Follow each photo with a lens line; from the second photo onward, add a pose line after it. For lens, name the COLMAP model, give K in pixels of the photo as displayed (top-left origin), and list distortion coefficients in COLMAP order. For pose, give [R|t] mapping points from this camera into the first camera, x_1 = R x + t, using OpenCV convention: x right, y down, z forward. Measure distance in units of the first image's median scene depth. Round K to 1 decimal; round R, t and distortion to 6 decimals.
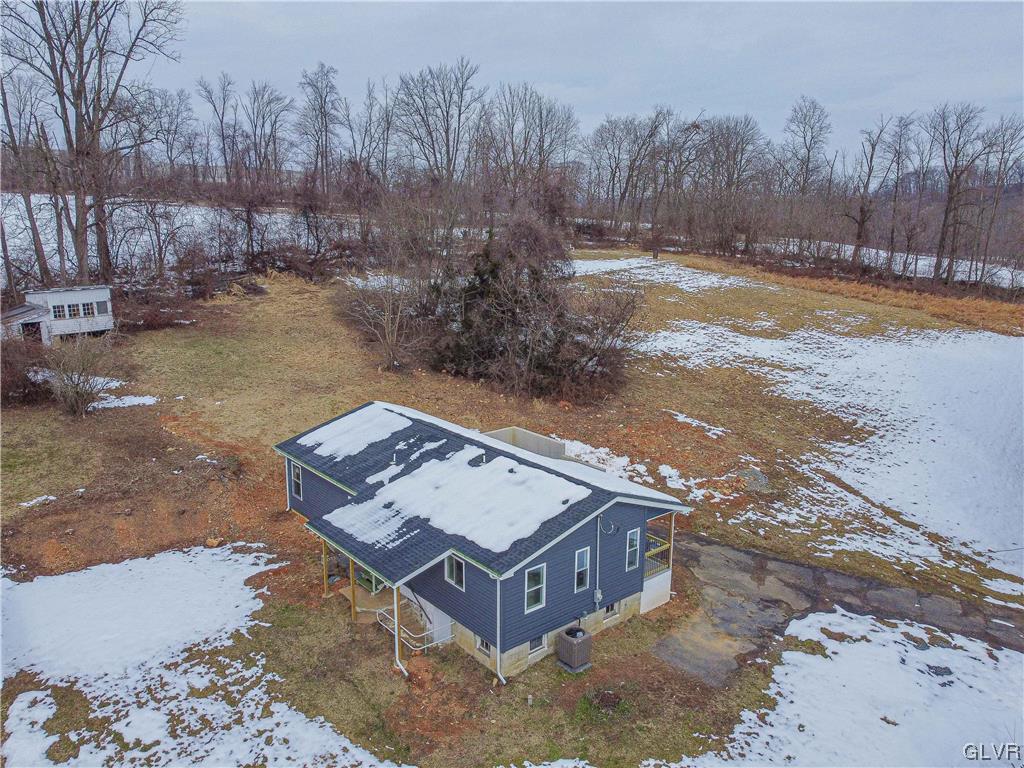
lens RADIAL K [[776.5, 0, 513.5], [0, 776.5, 383.6], [0, 0, 1]] dist [-0.001339, 0.003396]
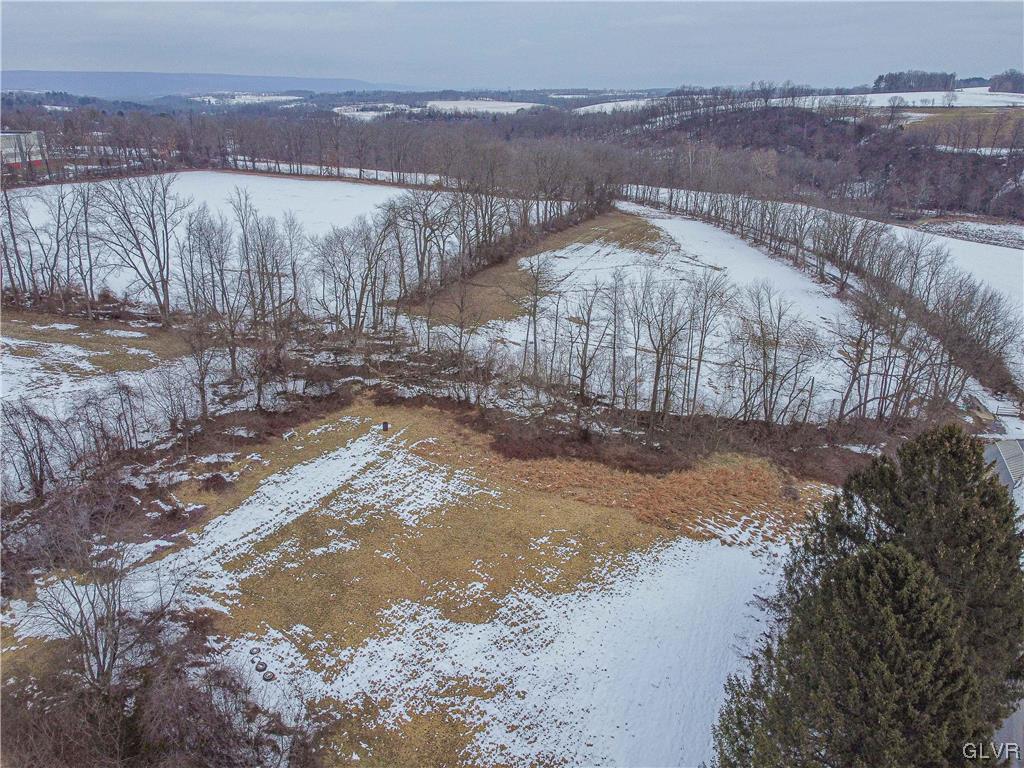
lens RADIAL K [[776.5, 0, 512.1], [0, 776.5, 382.4], [0, 0, 1]] dist [-0.001339, 0.003396]
pose [[0.966498, -0.094568, 0.238617, 0.158609], [0.060077, 0.987176, 0.147897, -0.510519], [-0.249543, -0.128606, 0.959786, 0.055652]]
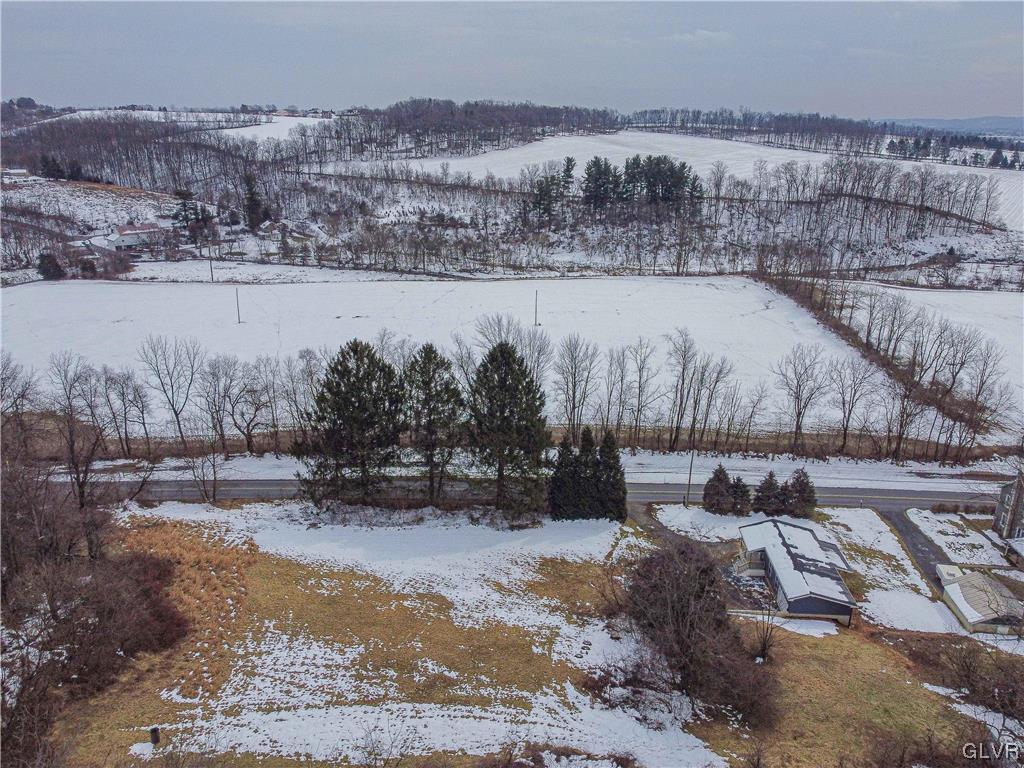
lens RADIAL K [[776.5, 0, 512.9], [0, 776.5, 385.4], [0, 0, 1]] dist [-0.001339, 0.003396]
pose [[-0.719729, -0.233359, 0.653860, -0.505028], [0.138930, 0.874353, 0.464978, -0.934199], [-0.680212, 0.425499, -0.596877, 1.524334]]
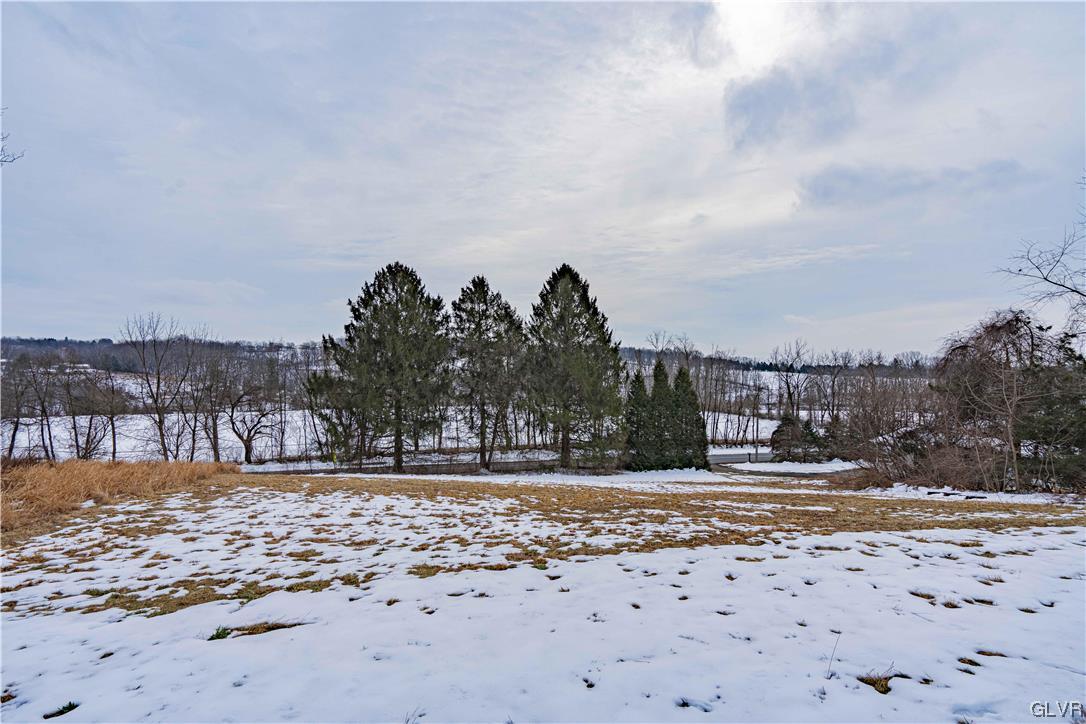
lens RADIAL K [[490.1, 0, 537.5], [0, 490.1, 363.3], [0, 0, 1]] dist [0.003682, -0.001021]
pose [[-0.833933, 0.002763, 0.551859, 0.117919], [0.117759, 0.977847, 0.173054, -0.251586], [-0.539156, 0.209302, -0.815784, 1.362848]]
